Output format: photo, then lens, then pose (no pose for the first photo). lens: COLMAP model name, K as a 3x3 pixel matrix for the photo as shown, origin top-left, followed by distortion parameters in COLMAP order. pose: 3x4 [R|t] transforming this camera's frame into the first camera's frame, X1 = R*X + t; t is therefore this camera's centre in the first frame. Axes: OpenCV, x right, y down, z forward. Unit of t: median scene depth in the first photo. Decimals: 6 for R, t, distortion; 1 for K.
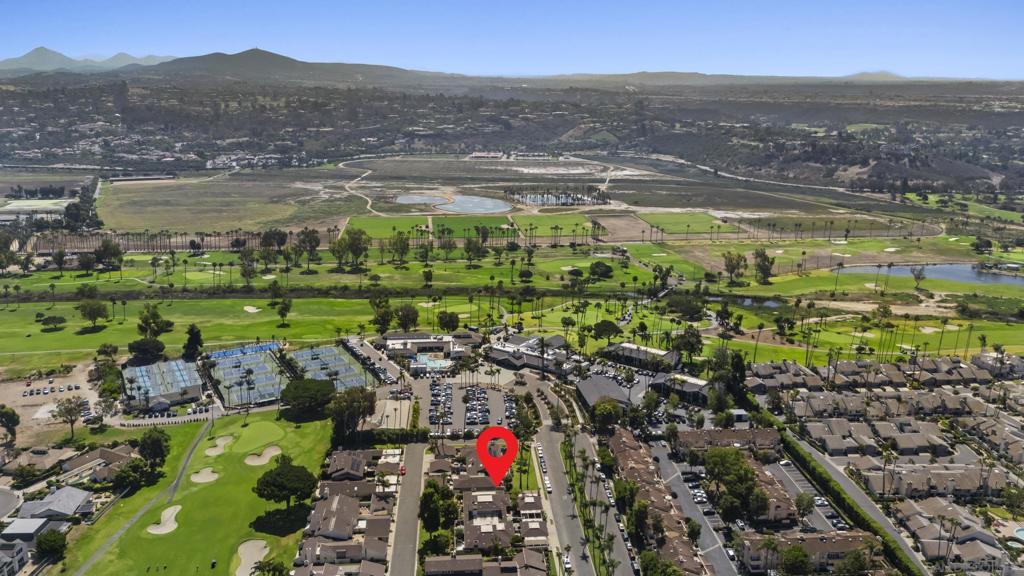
lens RADIAL K [[753.1, 0, 521.7], [0, 753.1, 293.3], [0, 0, 1]] dist [0.057220, -0.057761]
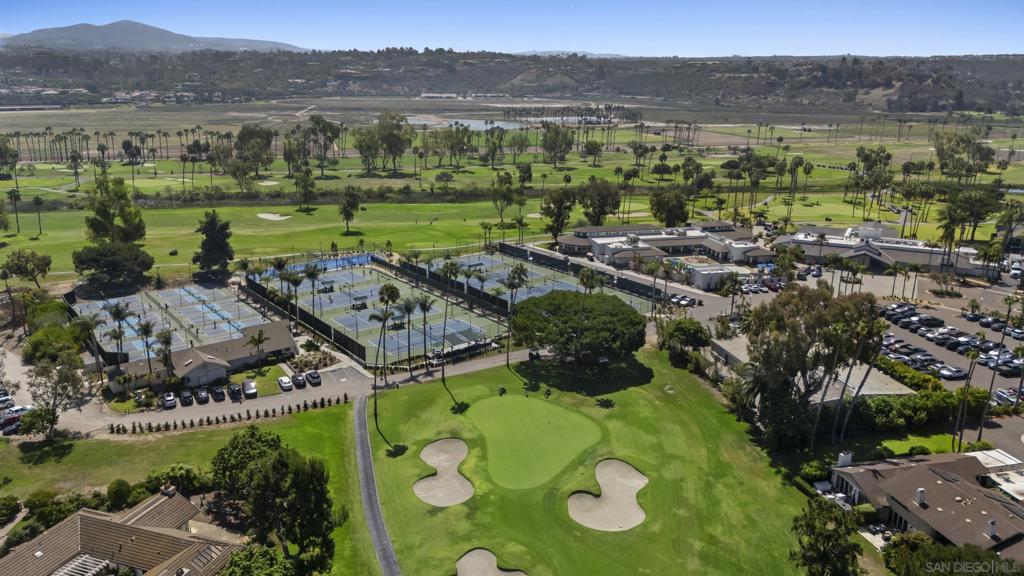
lens RADIAL K [[753.1, 0, 518.4], [0, 753.1, 285.8], [0, 0, 1]] dist [0.057220, -0.057761]
pose [[0.991078, -0.042962, 0.126171, -0.297325], [0.040745, 0.998967, 0.020100, 0.083752], [-0.126904, -0.014780, 0.991805, 0.491496]]
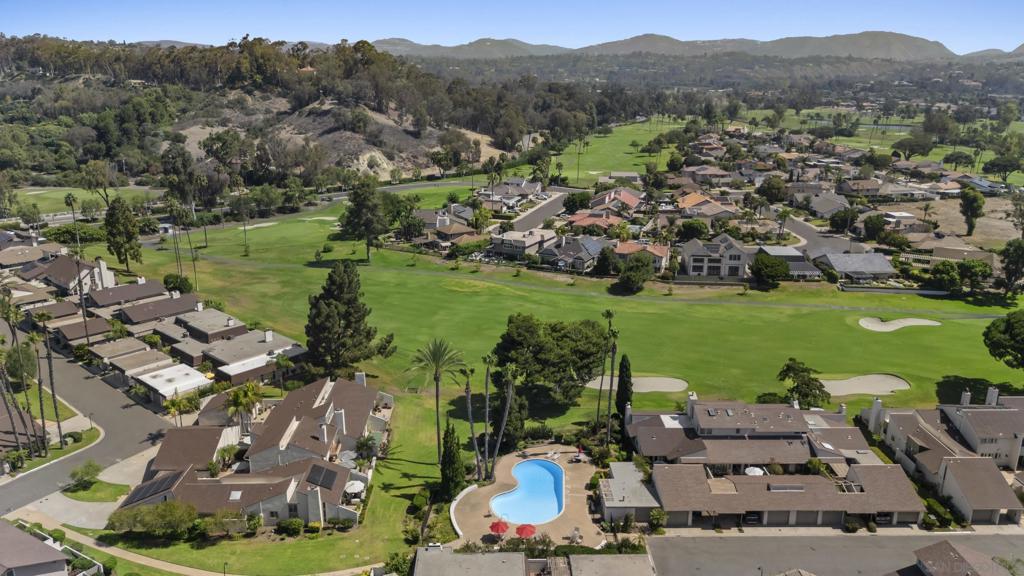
lens RADIAL K [[753.1, 0, 511.5], [0, 753.1, 290.2], [0, 0, 1]] dist [0.057220, -0.057761]
pose [[-0.066212, 0.271866, -0.960054, 0.096750], [-0.266796, 0.922310, 0.279578, 0.110507], [0.961476, 0.274650, 0.011465, 0.414649]]
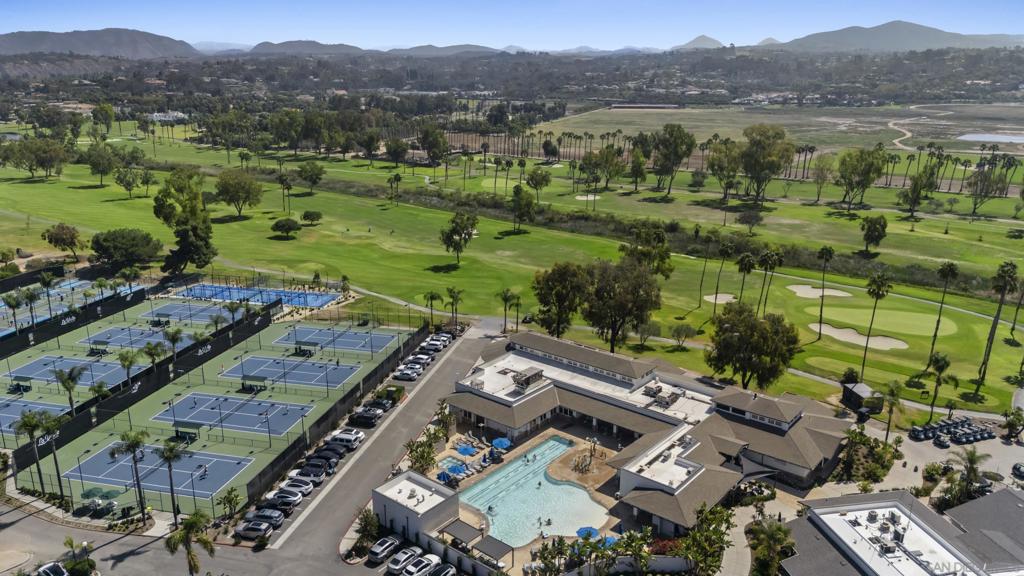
lens RADIAL K [[753.1, 0, 513.4], [0, 753.1, 285.1], [0, 0, 1]] dist [0.057220, -0.057761]
pose [[0.714766, 0.183231, -0.674934, 0.023240], [-0.175047, 0.981222, 0.081005, 0.010116], [0.677102, 0.060246, 0.733419, 0.782240]]
